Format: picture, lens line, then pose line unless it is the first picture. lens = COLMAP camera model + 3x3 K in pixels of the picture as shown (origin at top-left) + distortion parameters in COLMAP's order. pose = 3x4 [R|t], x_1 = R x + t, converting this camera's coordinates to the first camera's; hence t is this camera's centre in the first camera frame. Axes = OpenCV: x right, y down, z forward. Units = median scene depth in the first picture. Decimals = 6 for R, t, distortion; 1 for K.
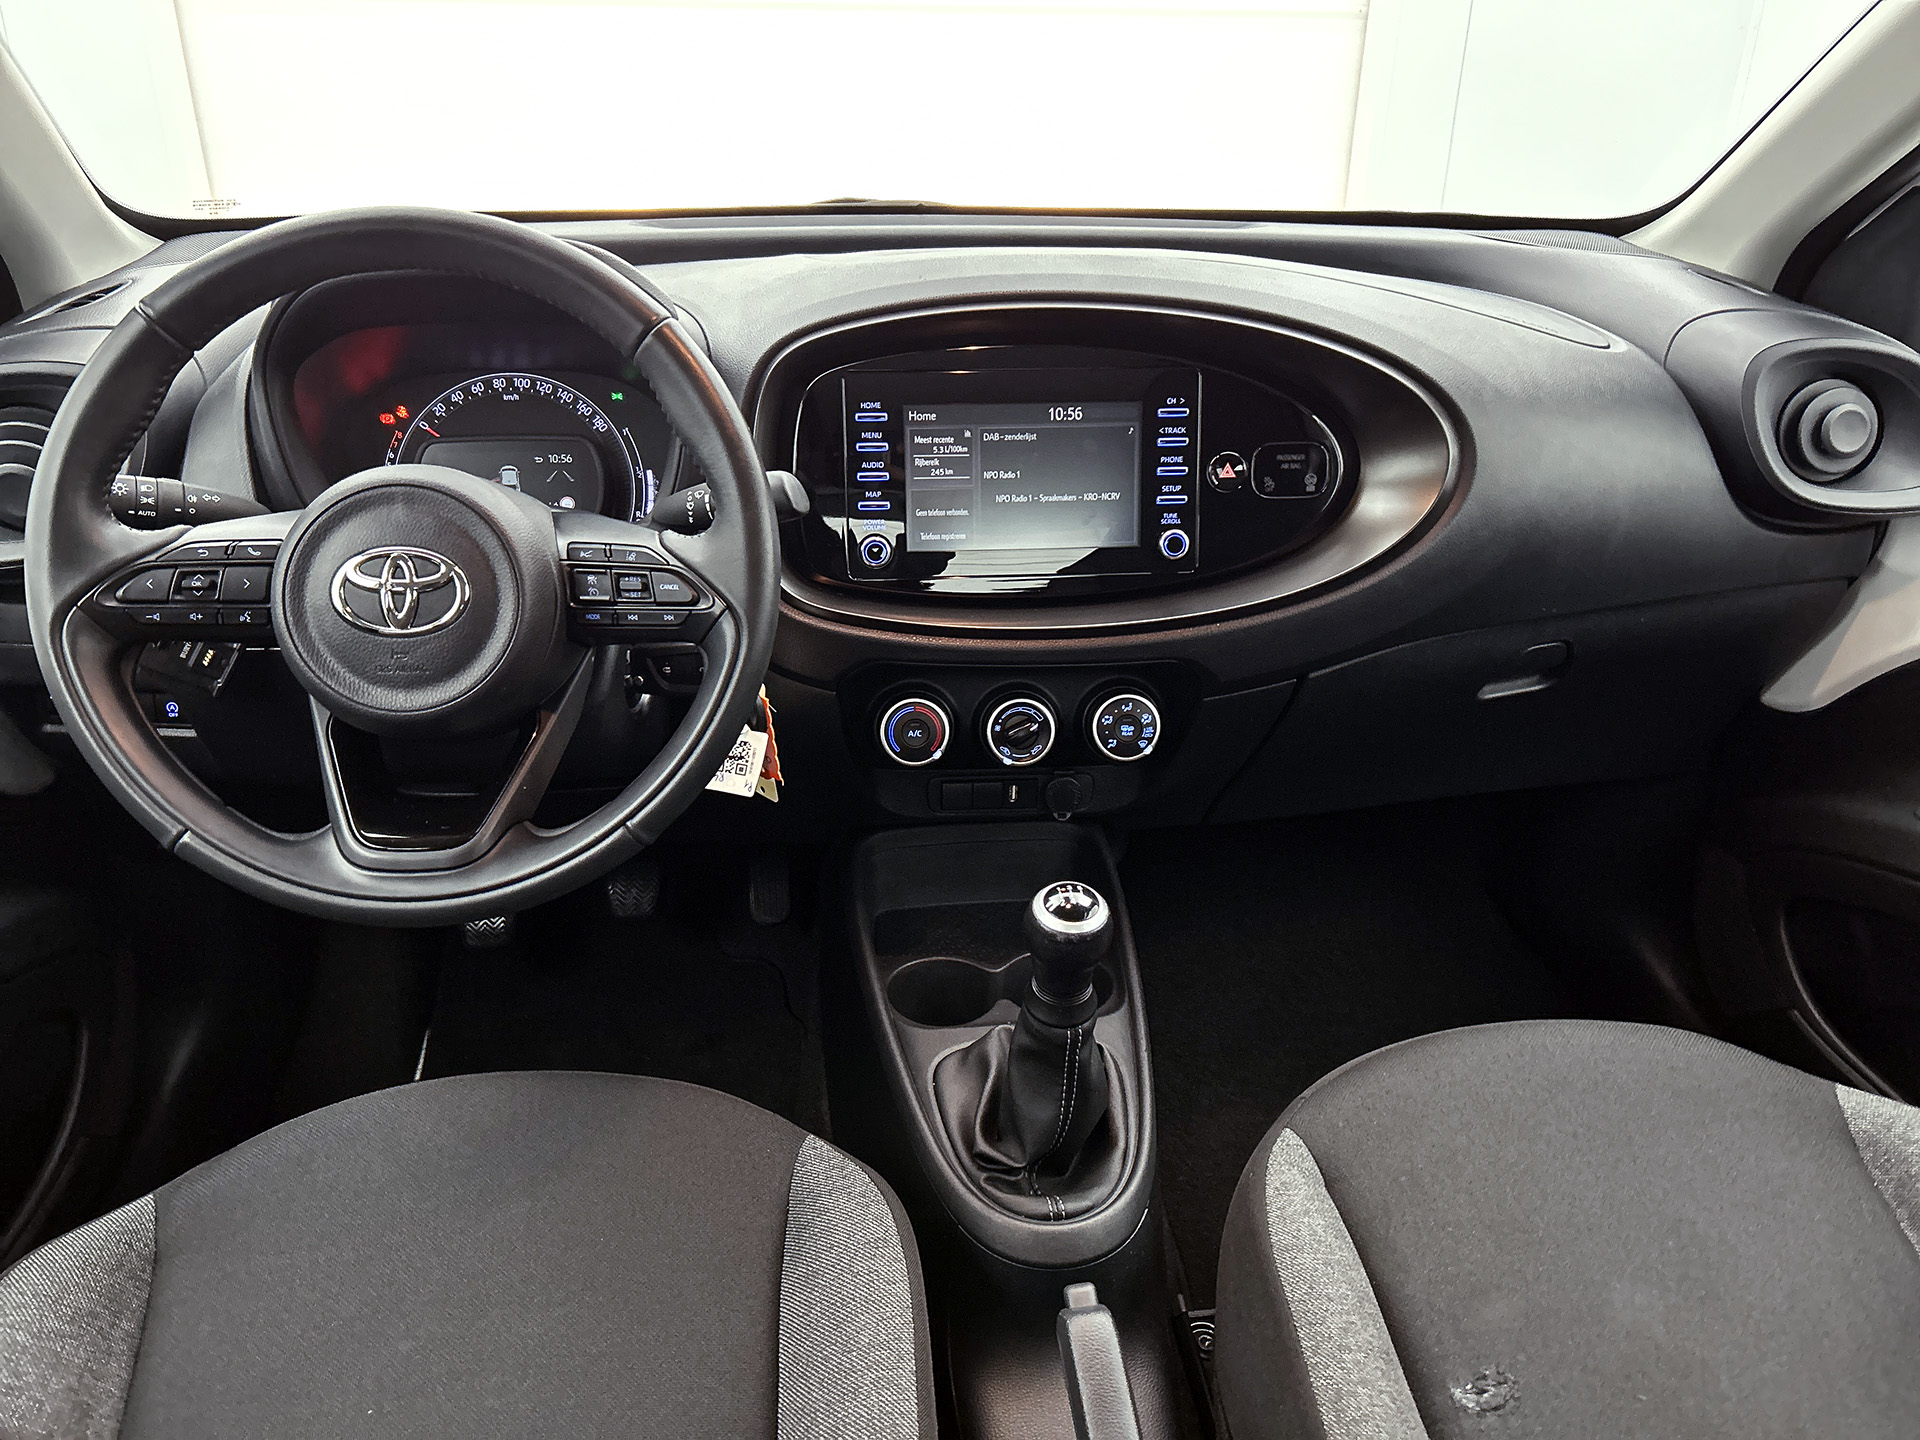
lens RADIAL K [[1410.2, 0, 971.2], [0, 1410.2, 722.2], [0, 0, 1]] dist [0.099364, -0.163073]
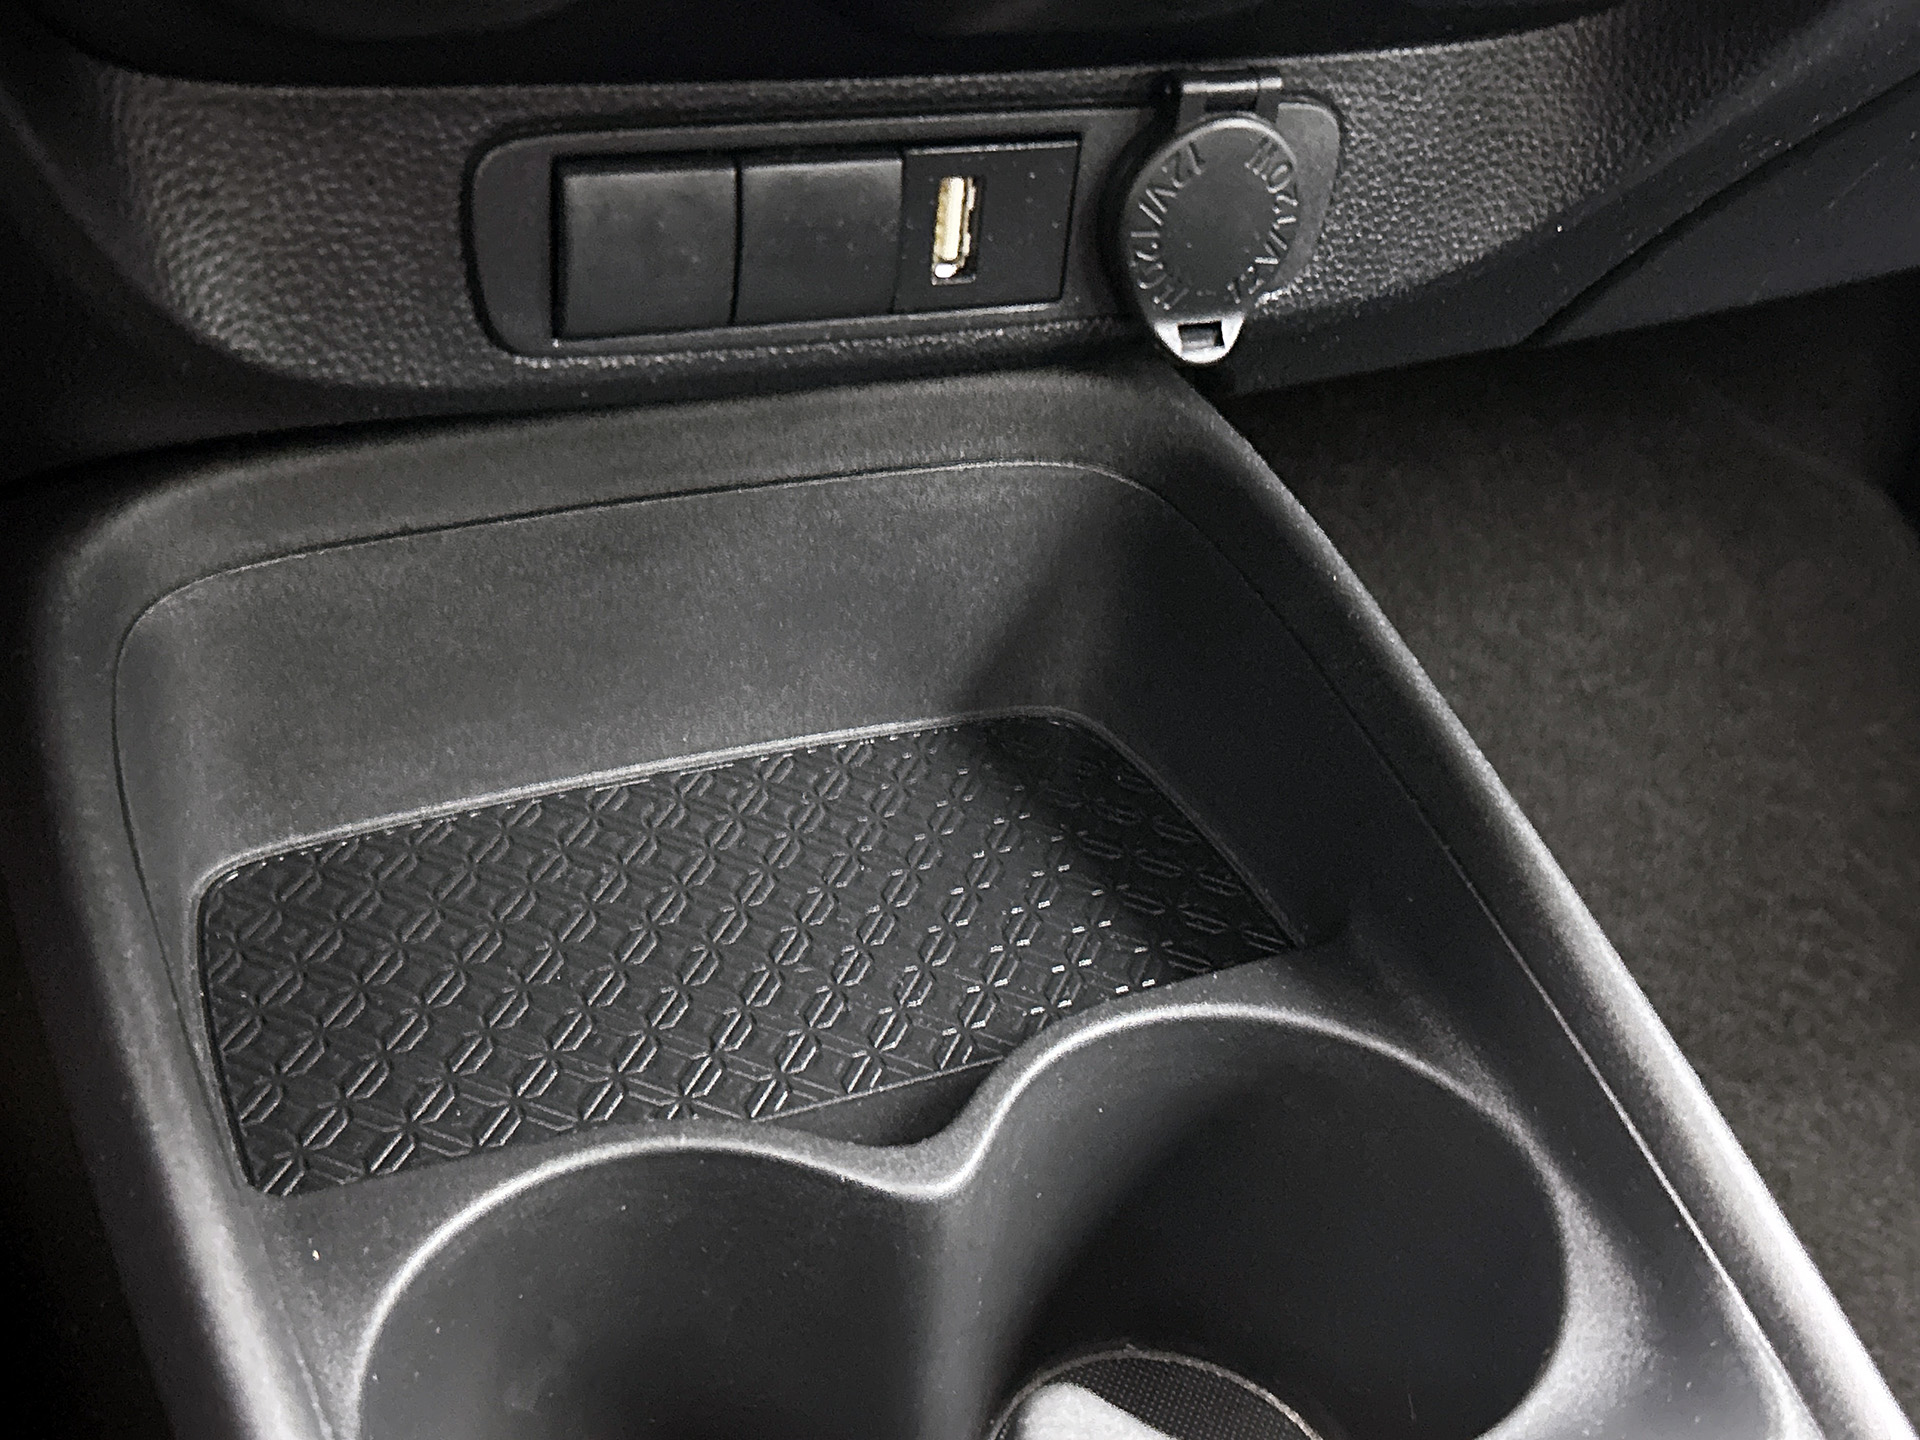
lens RADIAL K [[2249.9, 0, 969.4], [0, 2249.9, 711.0], [0, 0, 1]] dist [0.188548, -0.596565]
pose [[0.950121, -0.108137, 0.292535, -0.064469], [0.041129, 0.973218, 0.226173, 0.050132], [-0.309158, -0.202860, 0.929123, 0.798330]]
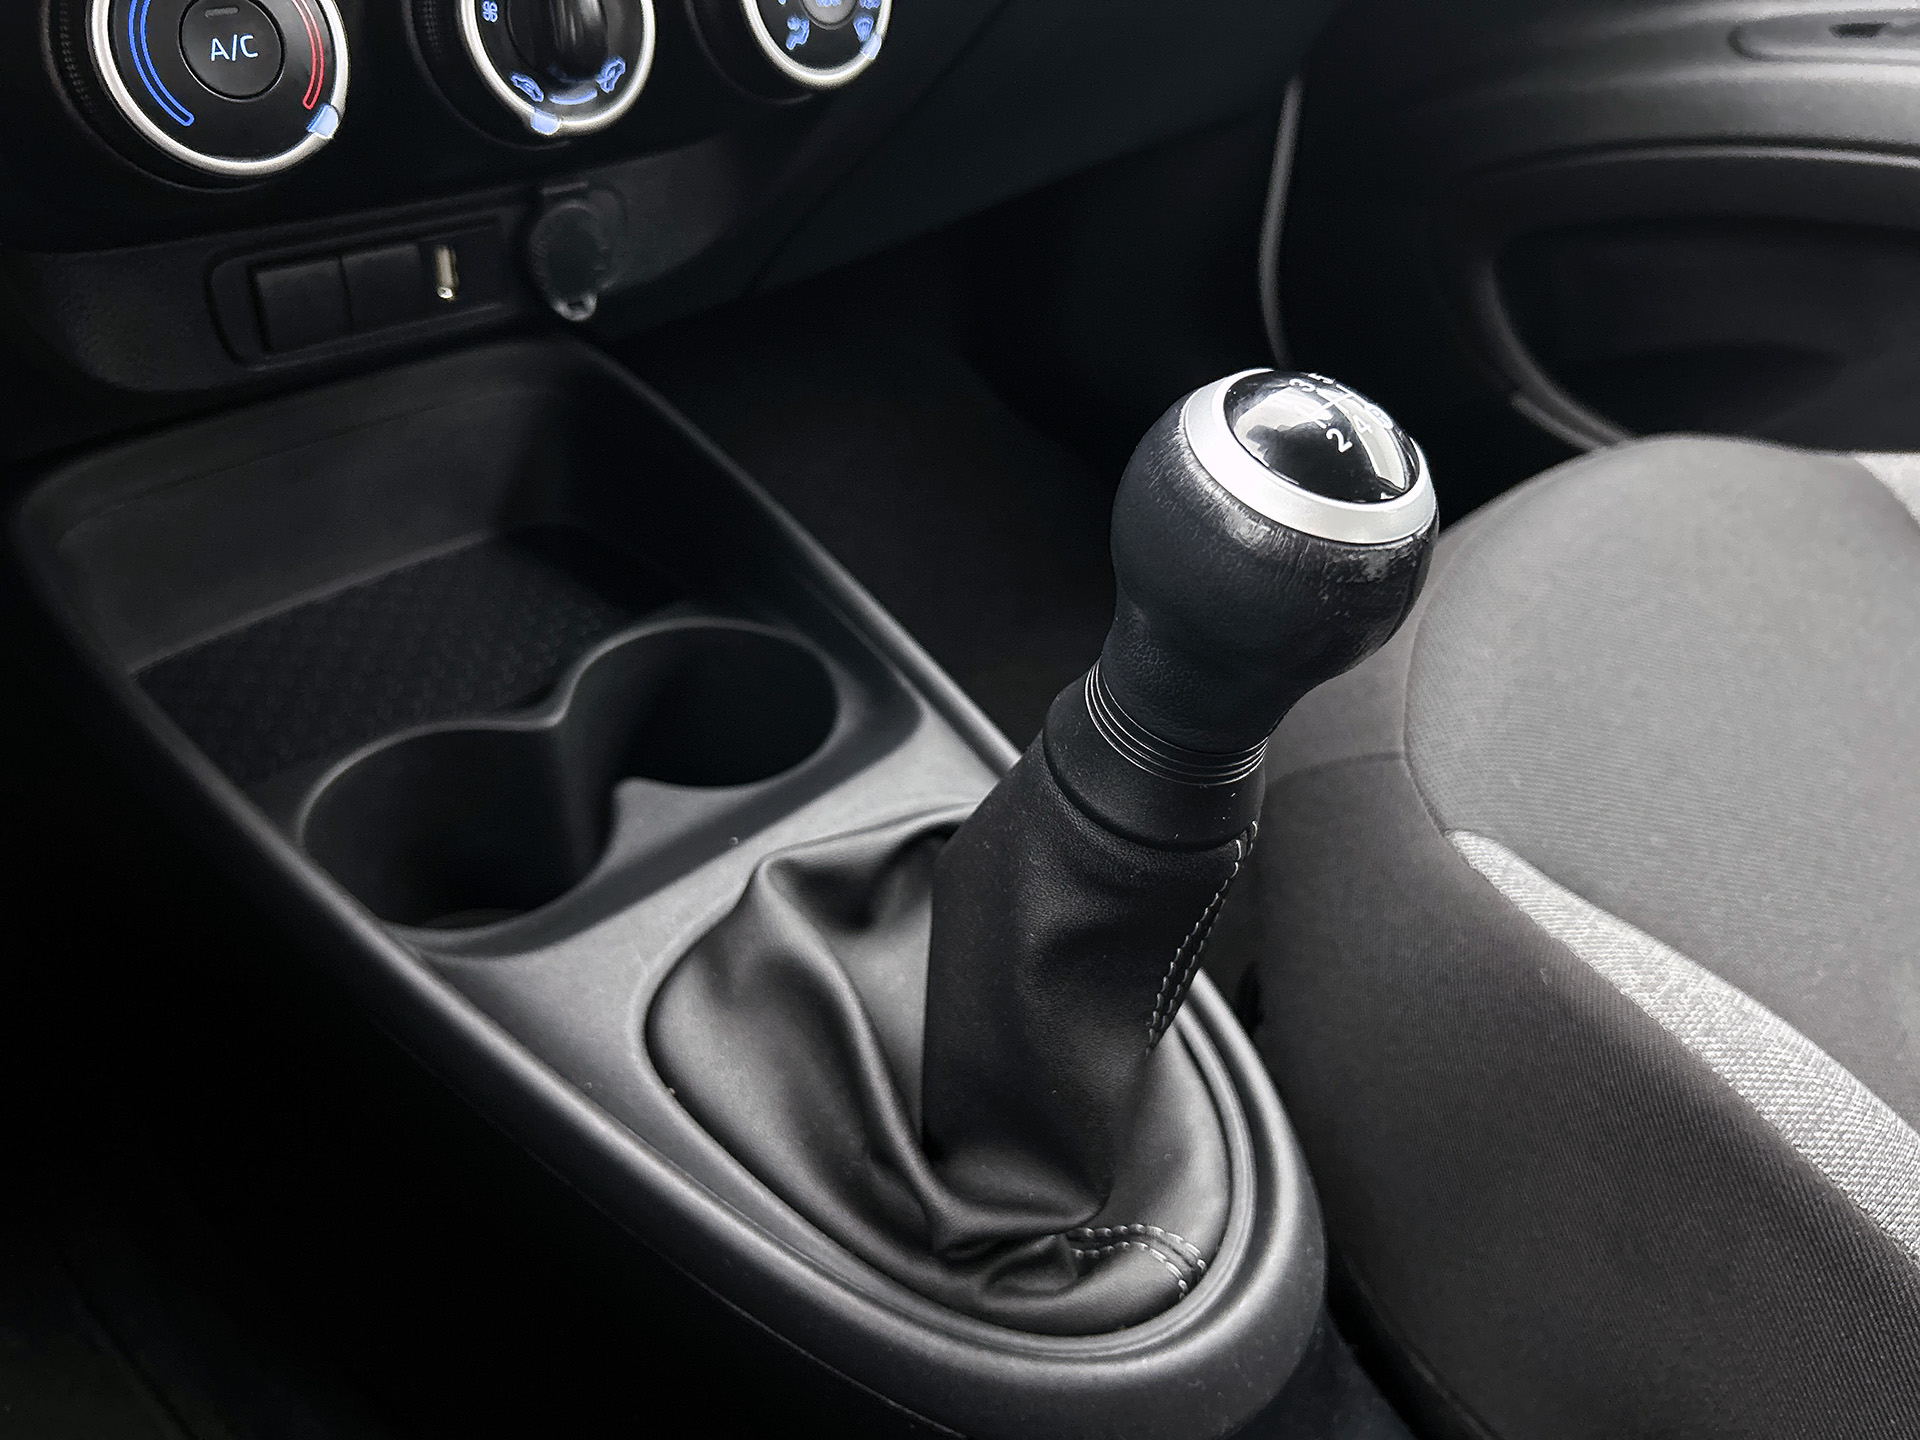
lens RADIAL K [[1503.3, 0, 960.0], [0, 1503.3, 720.0], [0, 0, 1]] dist [0.006173, 0.003513]
pose [[0.769945, -0.342359, 0.538493, -0.133131], [0.174258, 0.924620, 0.338692, 0.053966], [-0.613855, -0.166938, 0.771565, 0.653057]]
